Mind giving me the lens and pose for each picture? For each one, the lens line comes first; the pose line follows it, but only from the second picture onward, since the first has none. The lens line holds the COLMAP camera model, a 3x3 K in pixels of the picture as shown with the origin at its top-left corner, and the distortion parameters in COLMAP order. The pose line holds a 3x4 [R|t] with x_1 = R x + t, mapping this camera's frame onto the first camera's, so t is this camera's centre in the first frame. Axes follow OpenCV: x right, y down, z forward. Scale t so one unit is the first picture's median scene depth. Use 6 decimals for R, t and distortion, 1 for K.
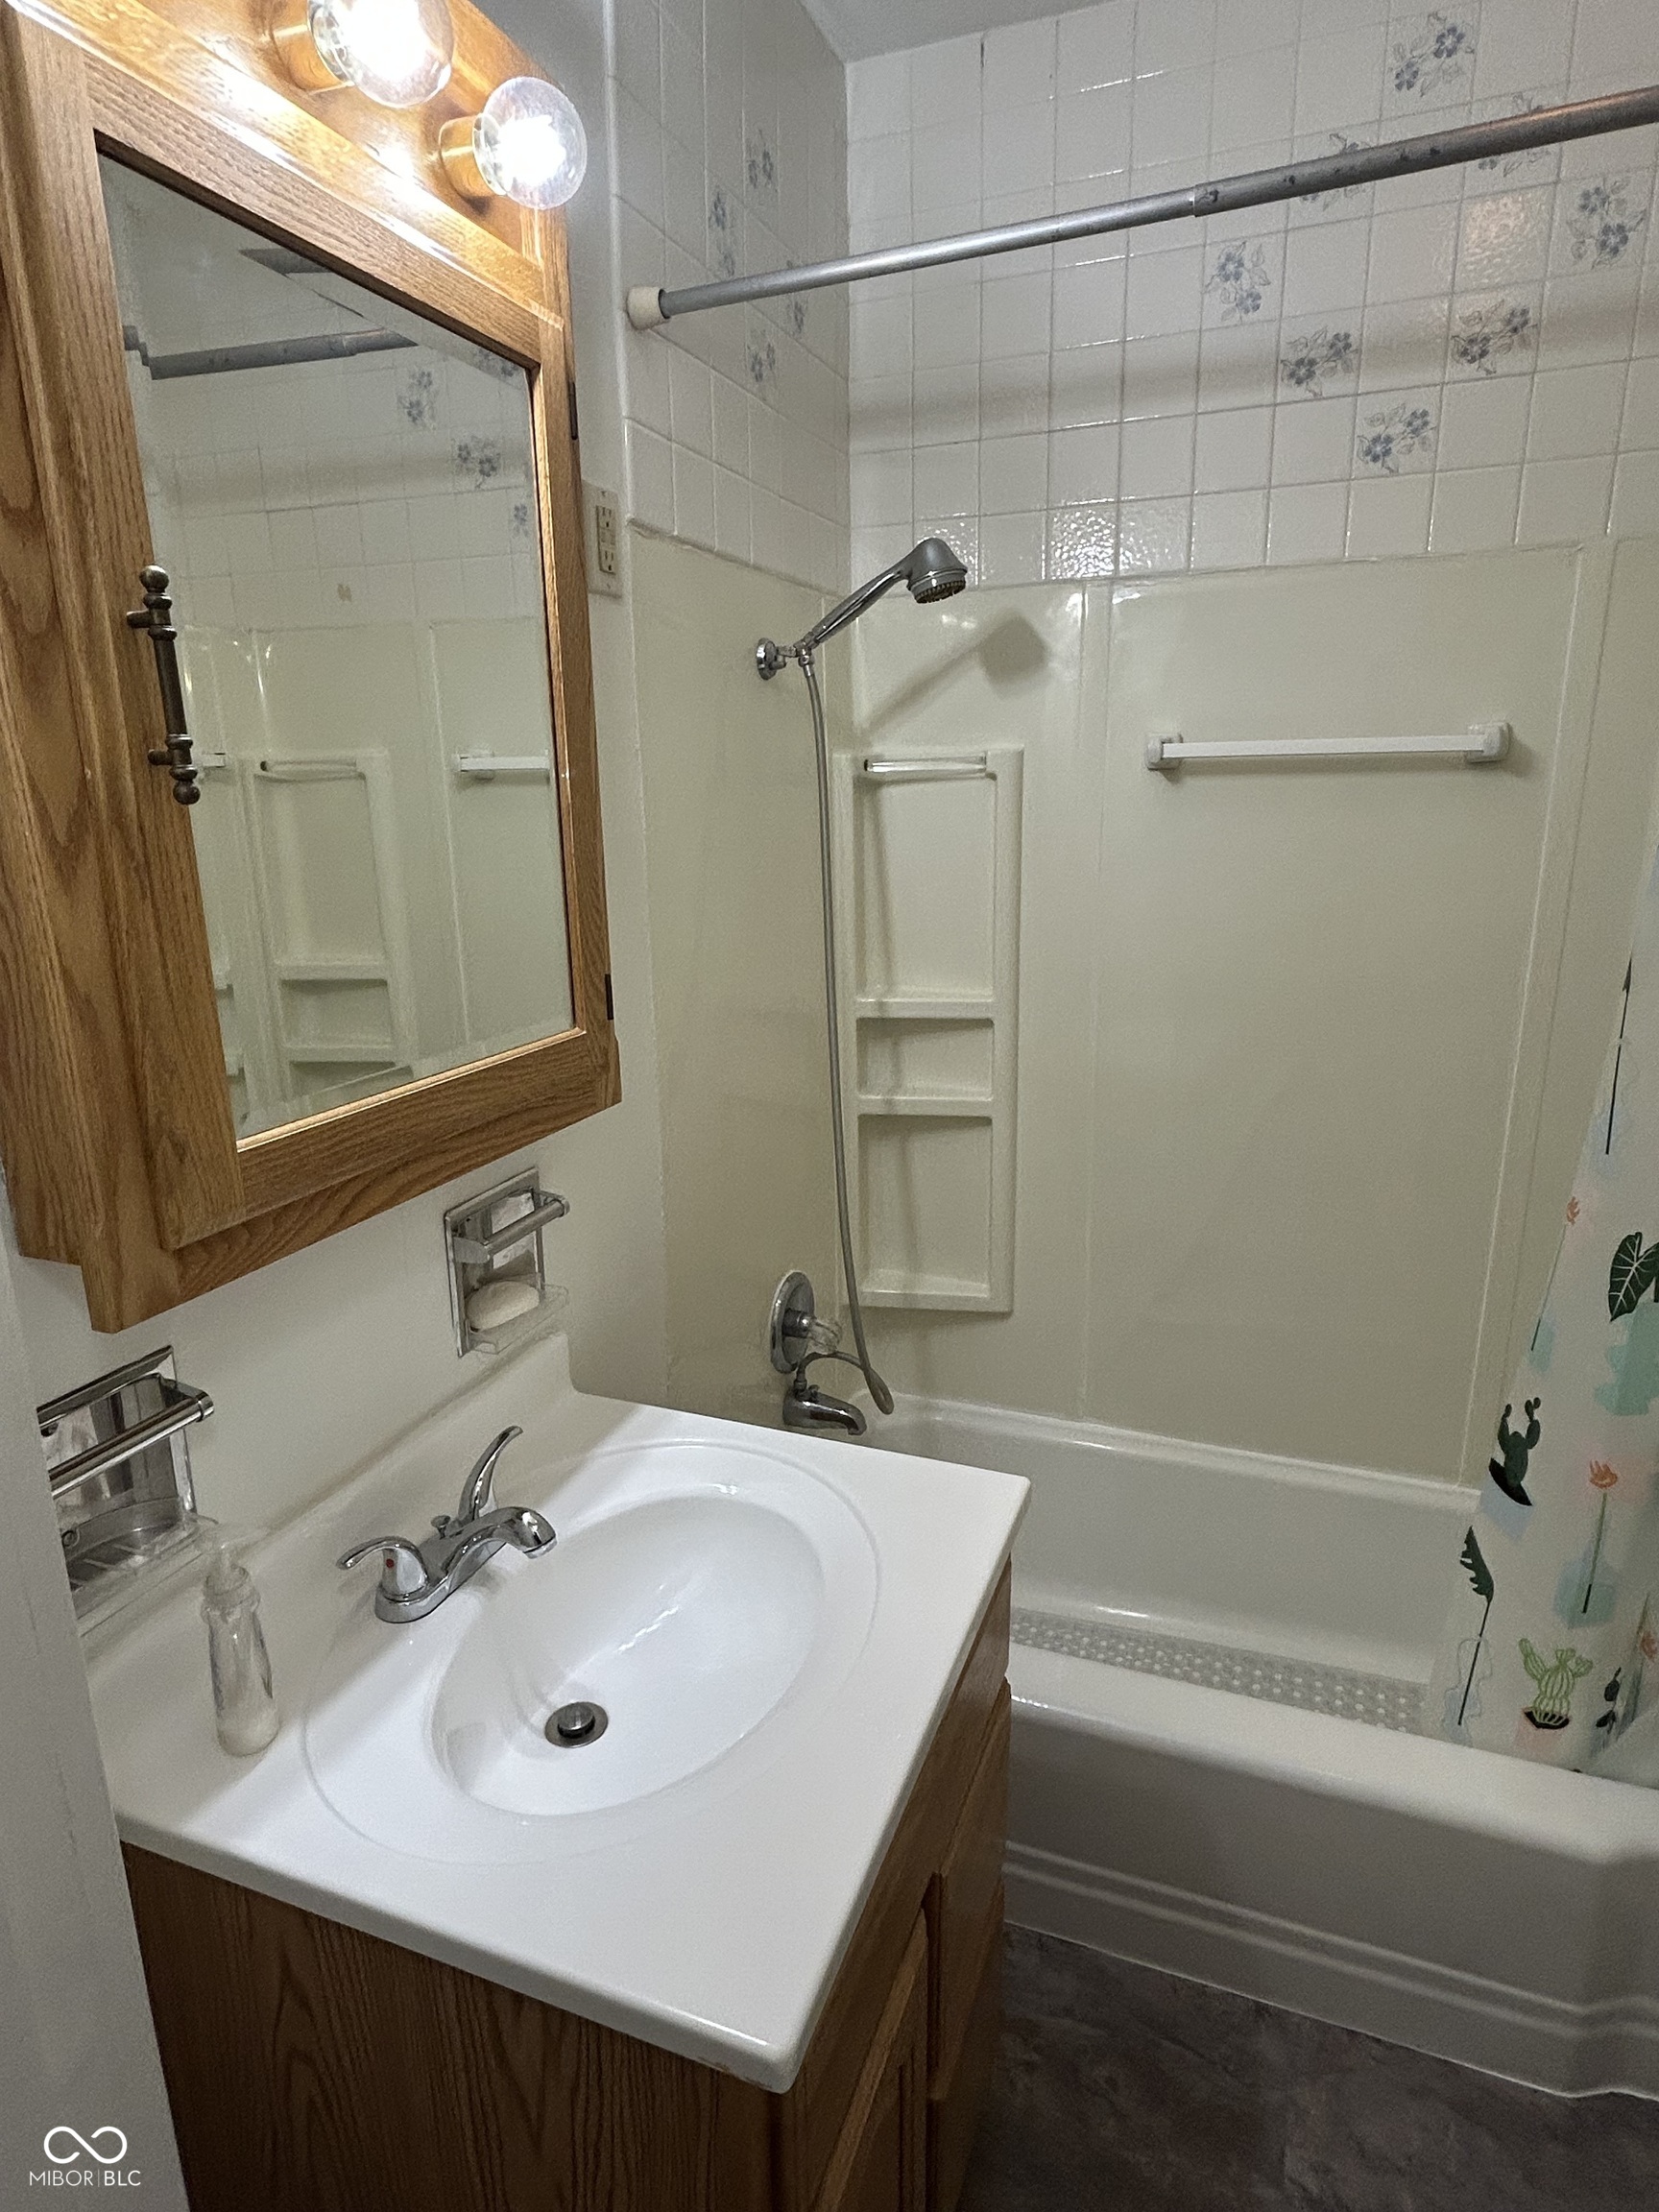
lens RADIAL K [[1242.8, 0, 847.6], [0, 1242.8, 1113.9], [0, 0, 1]] dist [-0.008824, 0.009155]
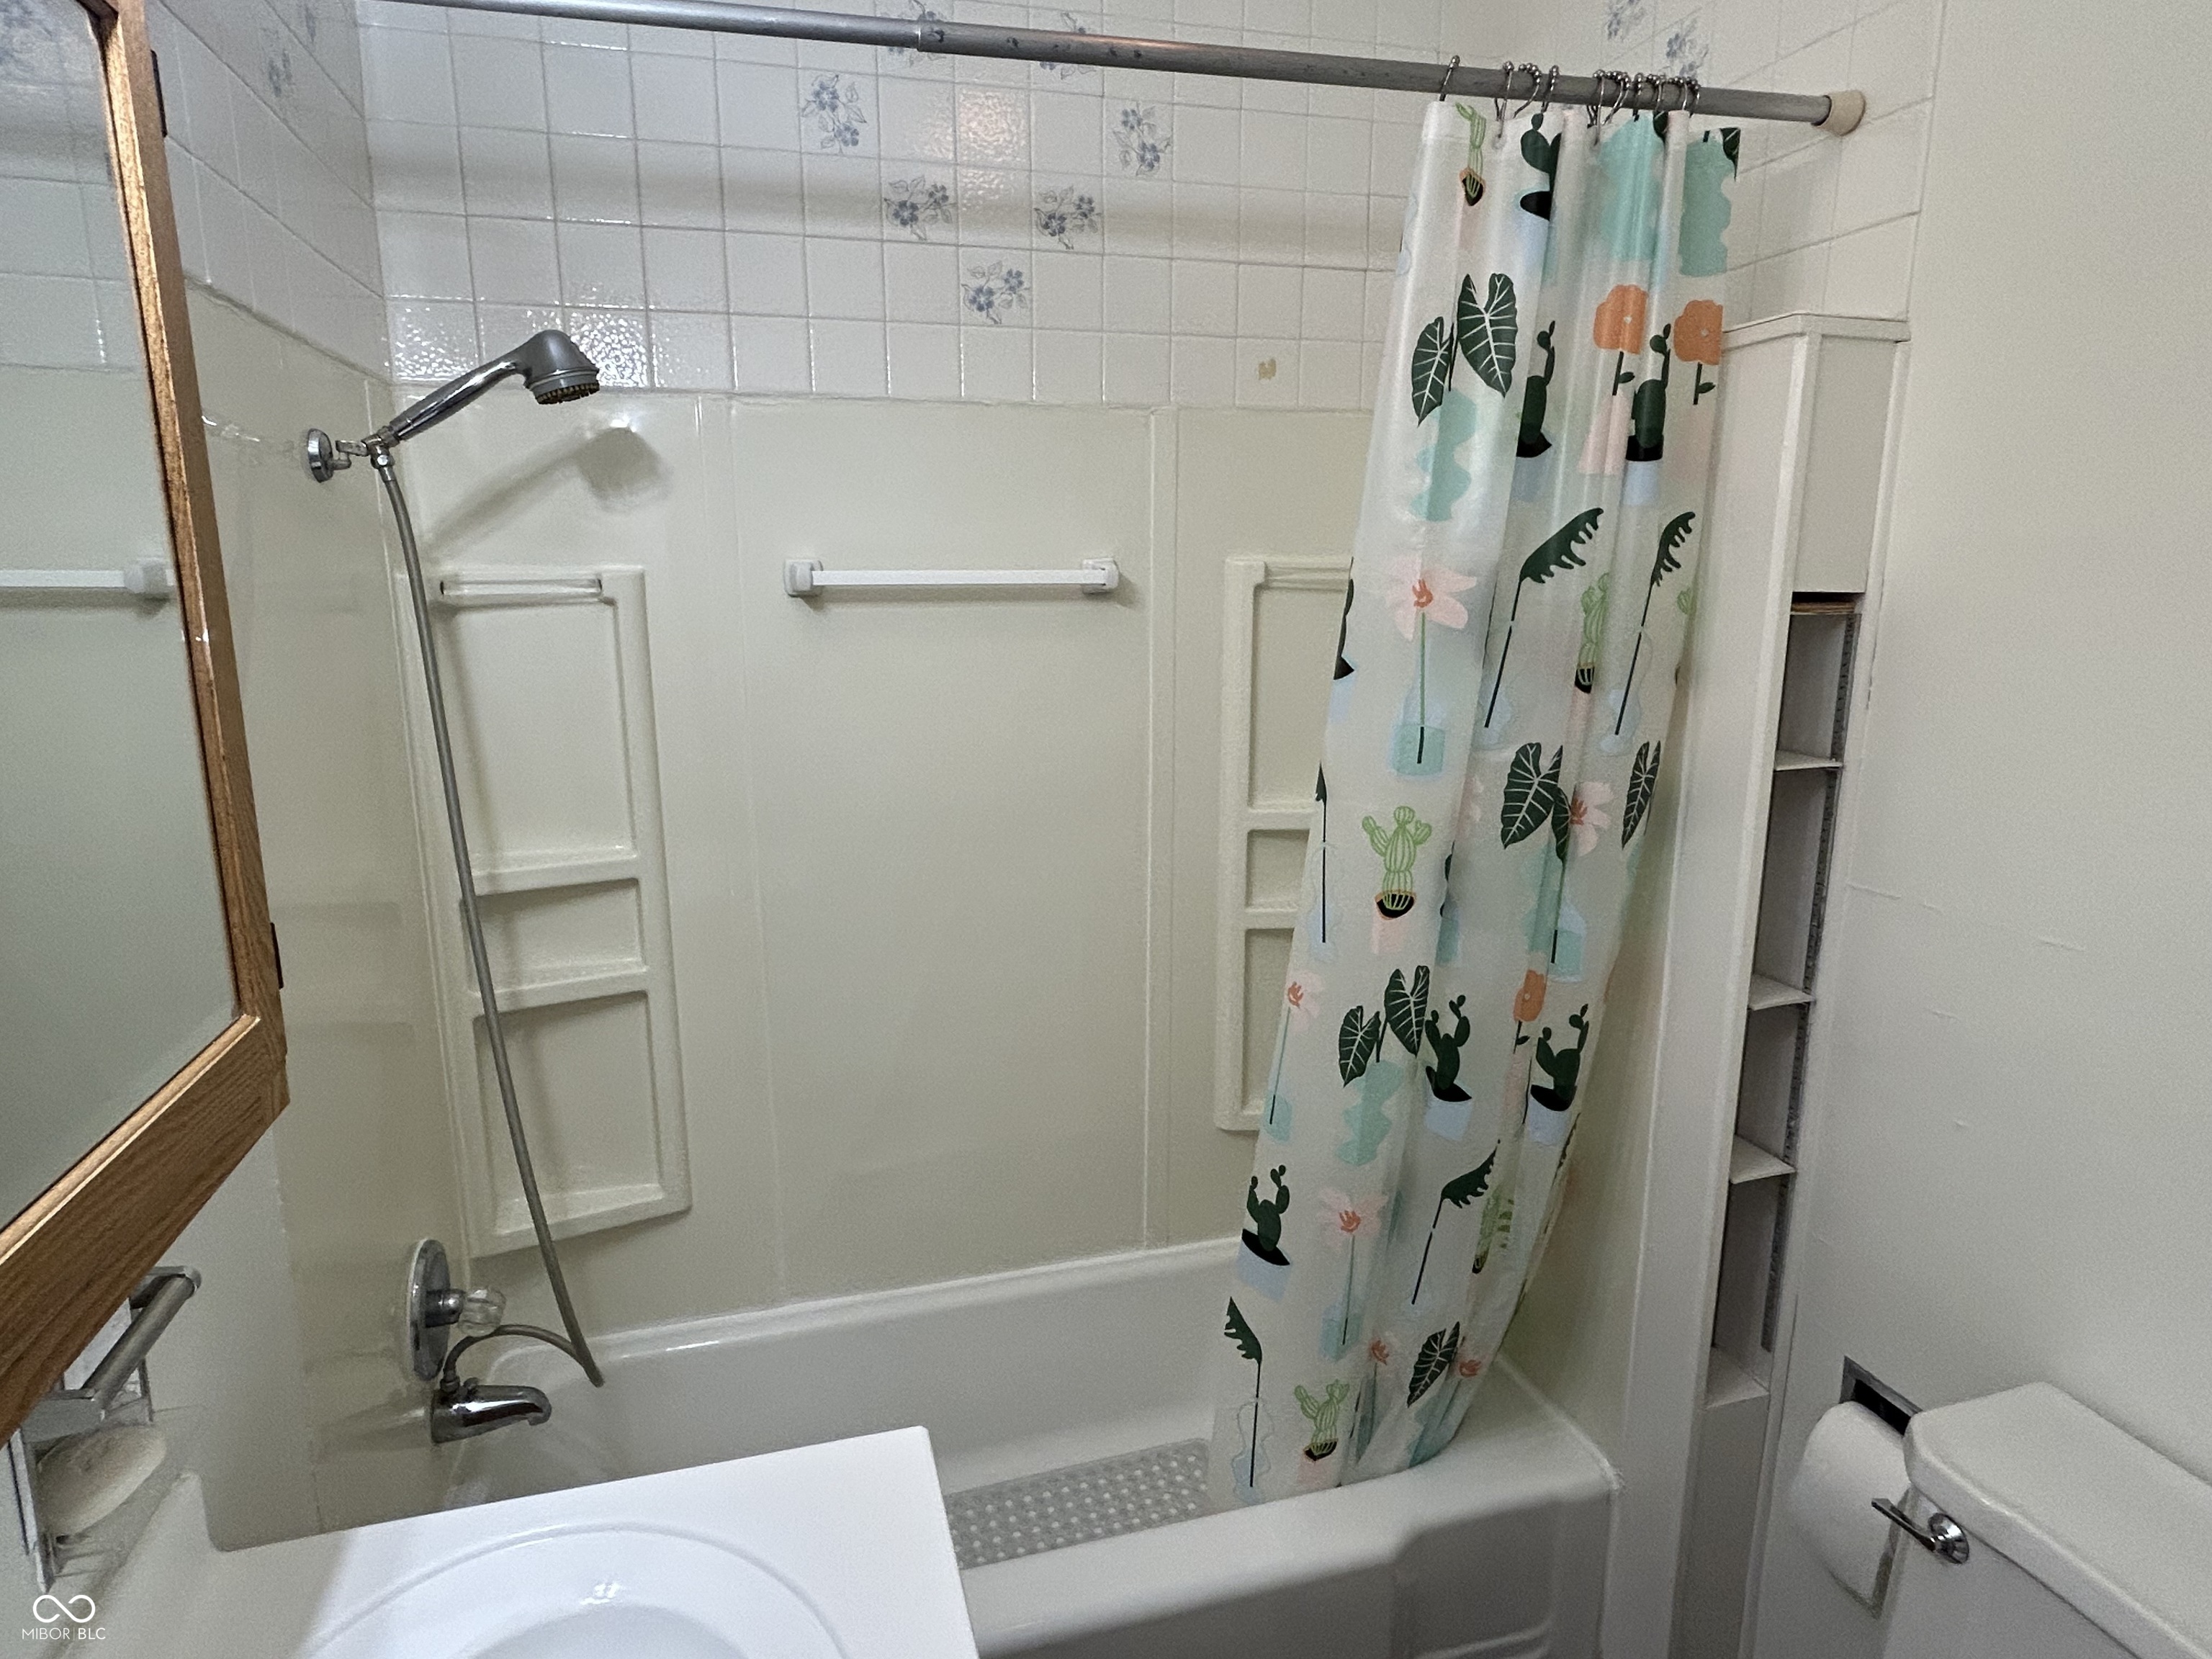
lens RADIAL K [[1242.8, 0, 1086.3], [0, 1242.8, 818.7], [0, 0, 1]] dist [-0.008824, 0.009155]
pose [[0.798766, -0.105373, 0.592342, -0.171668], [0.145257, 0.989194, -0.019908, -0.066990], [-0.583843, 0.101943, 0.805441, 0.145951]]
